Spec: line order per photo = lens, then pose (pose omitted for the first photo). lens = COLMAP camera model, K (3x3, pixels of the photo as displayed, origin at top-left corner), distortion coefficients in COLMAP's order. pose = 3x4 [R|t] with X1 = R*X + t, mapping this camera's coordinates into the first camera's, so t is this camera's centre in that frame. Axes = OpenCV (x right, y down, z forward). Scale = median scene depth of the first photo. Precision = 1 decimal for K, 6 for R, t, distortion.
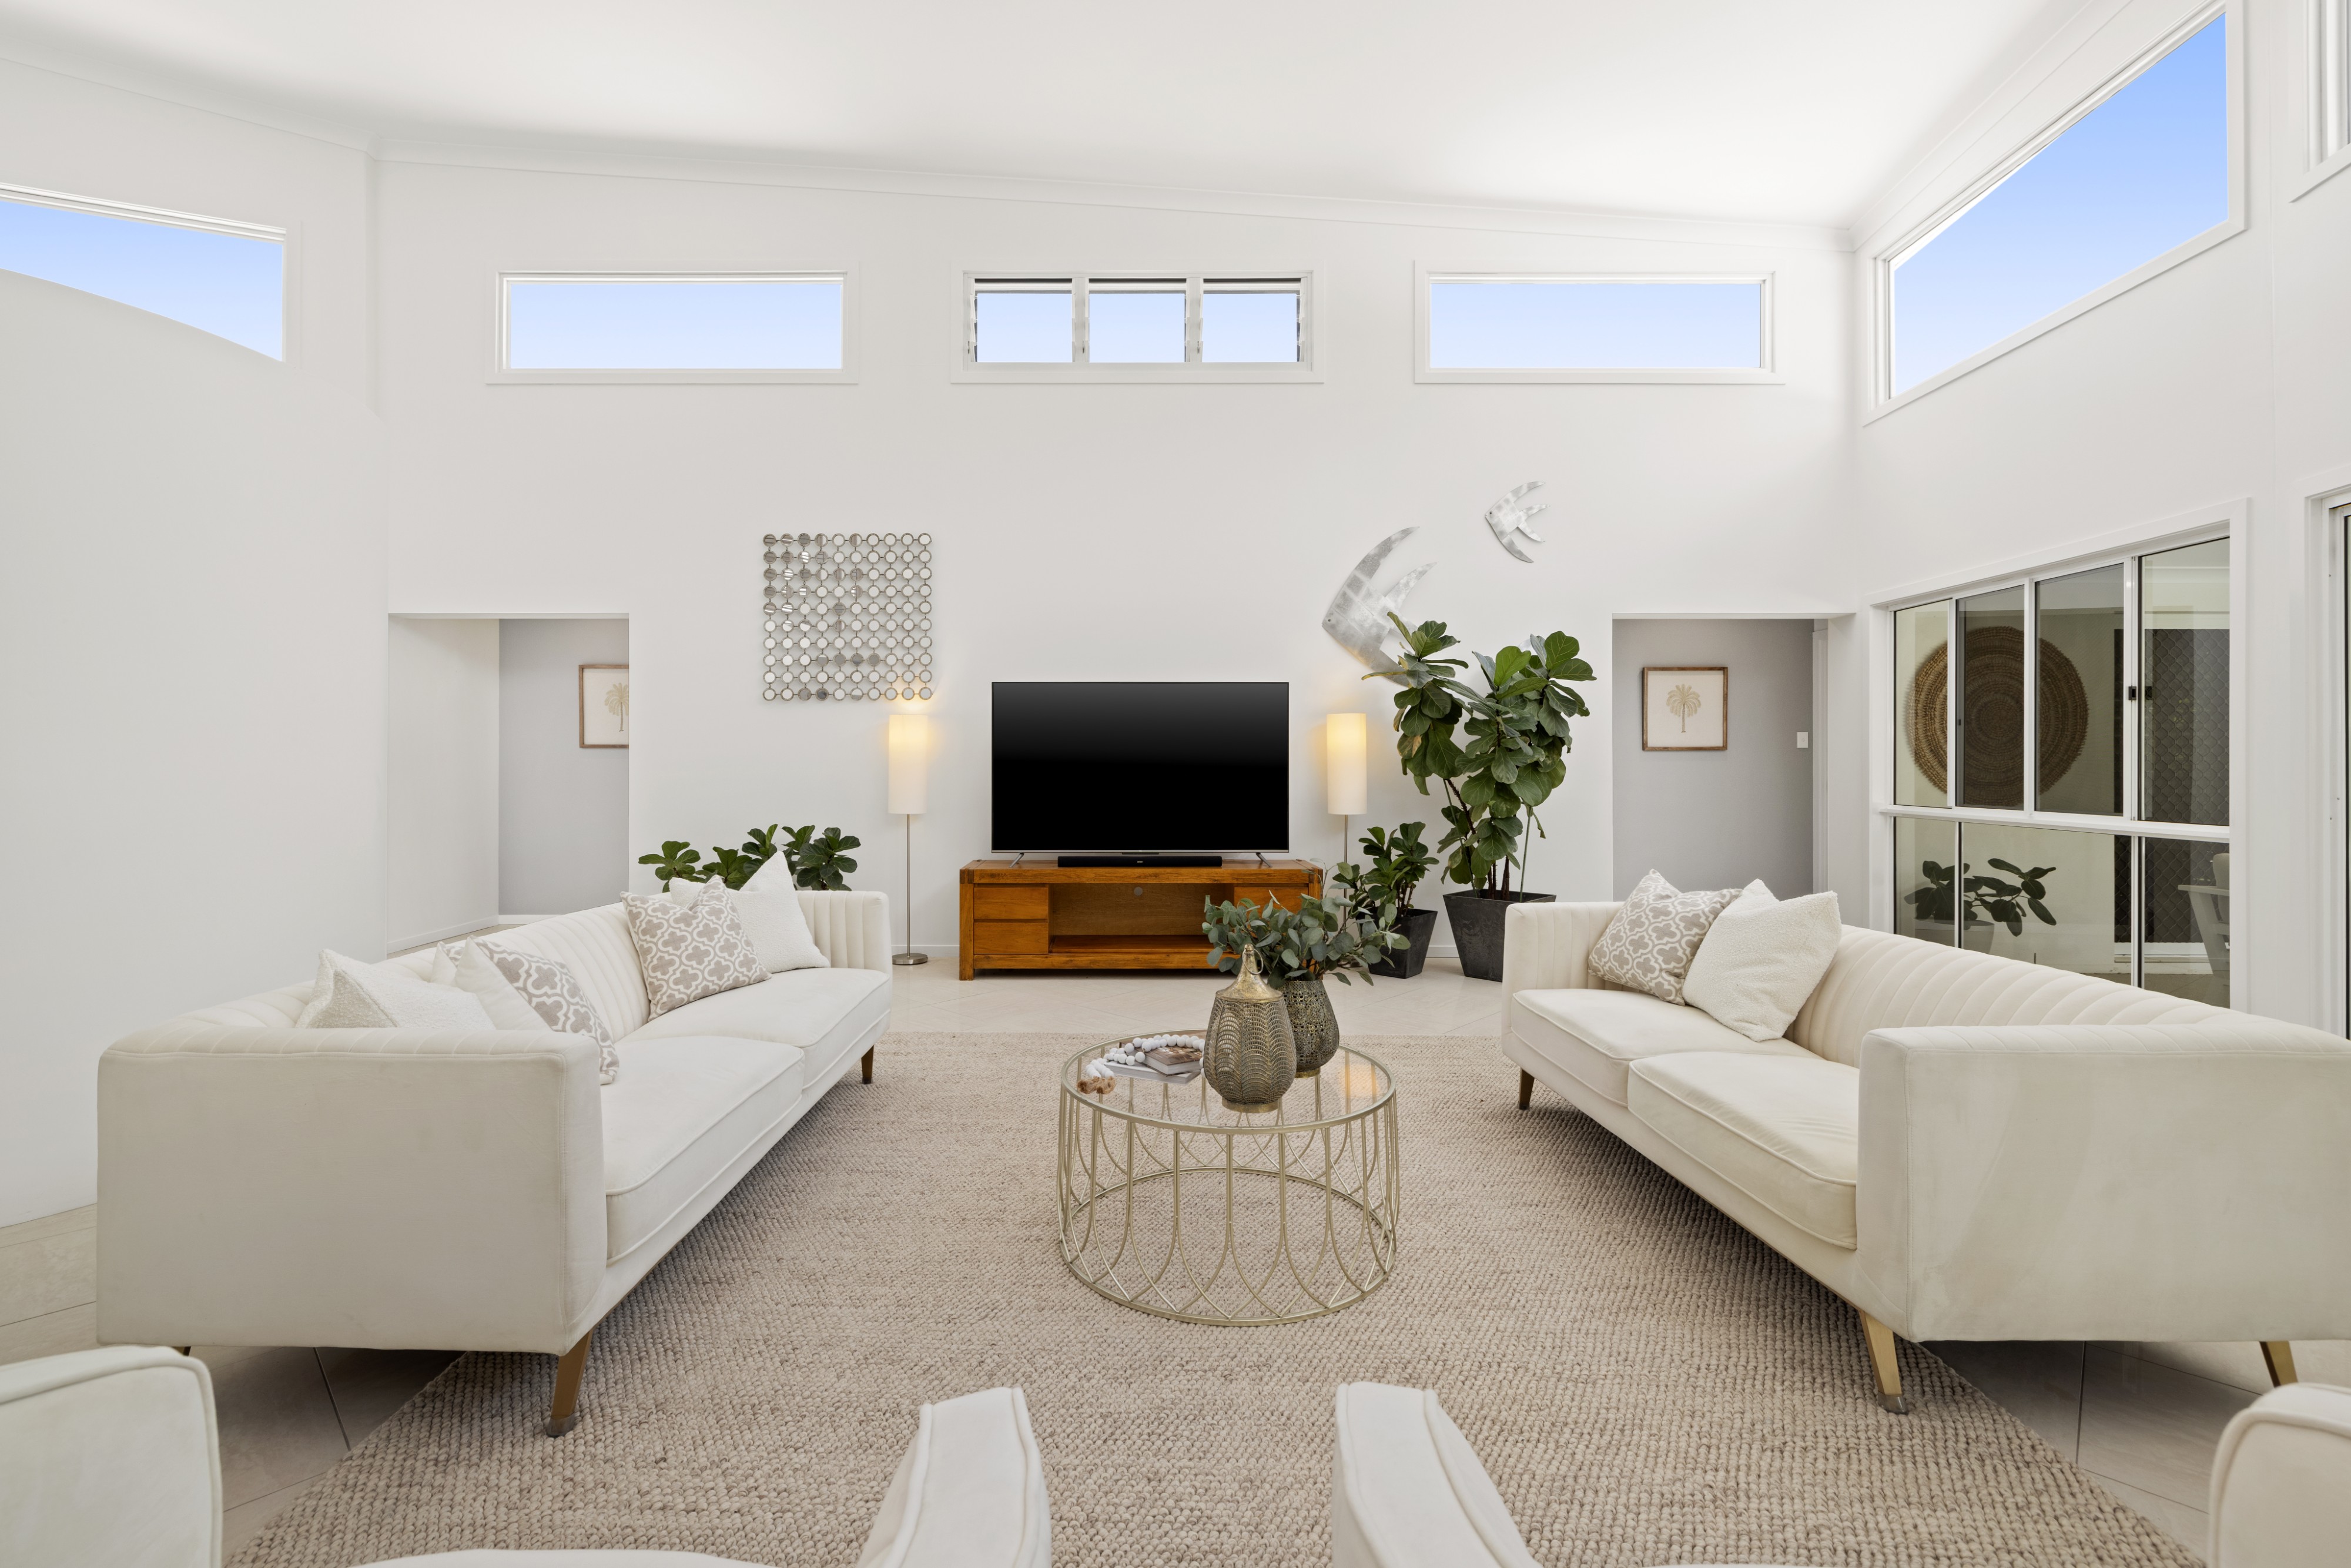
lens RADIAL K [[945.4, 0, 1171.8], [0, 945.4, 766.8], [0, 0, 1]] dist [-0.000274, -0.000019]
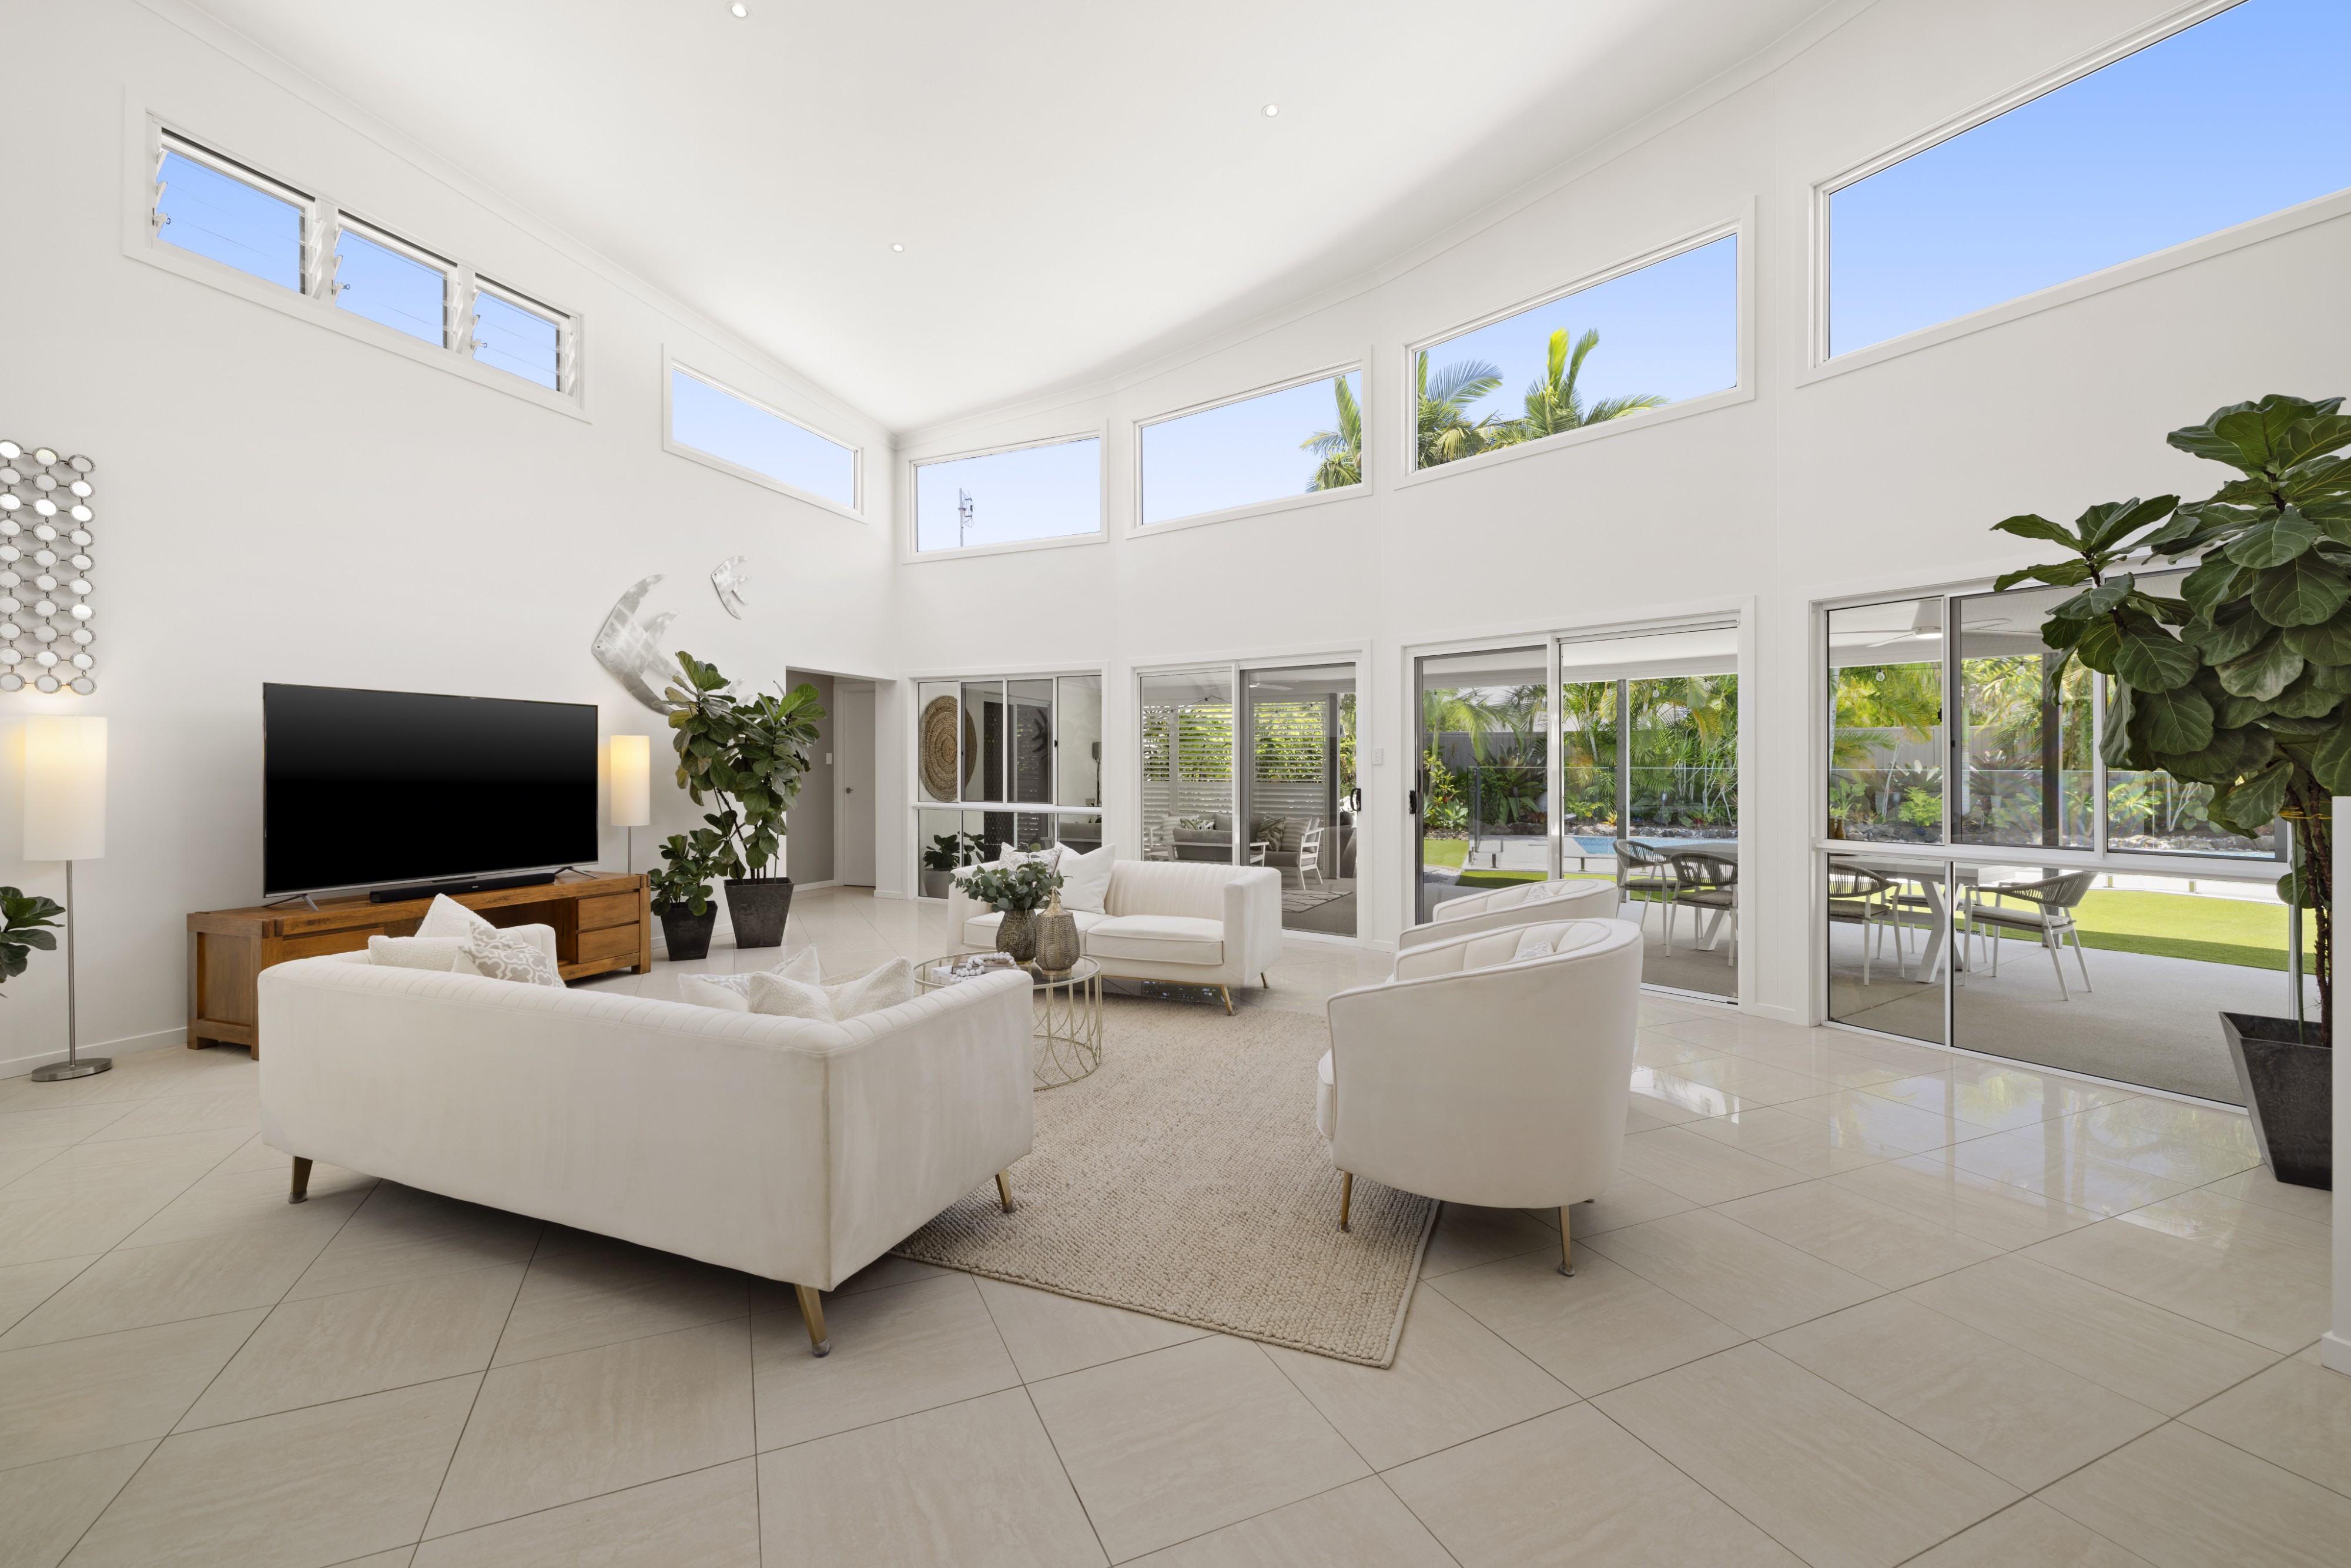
lens RADIAL K [[988.5, 0, 1165.3], [0, 988.5, 779.2], [0, 0, 1]] dist [0.000659, 0.000060]
pose [[0.363369, -0.009438, 0.931597, -0.682512], [0.003944, 0.999955, 0.008593, -0.012259], [-0.931637, 0.000552, 0.363390, -0.009939]]
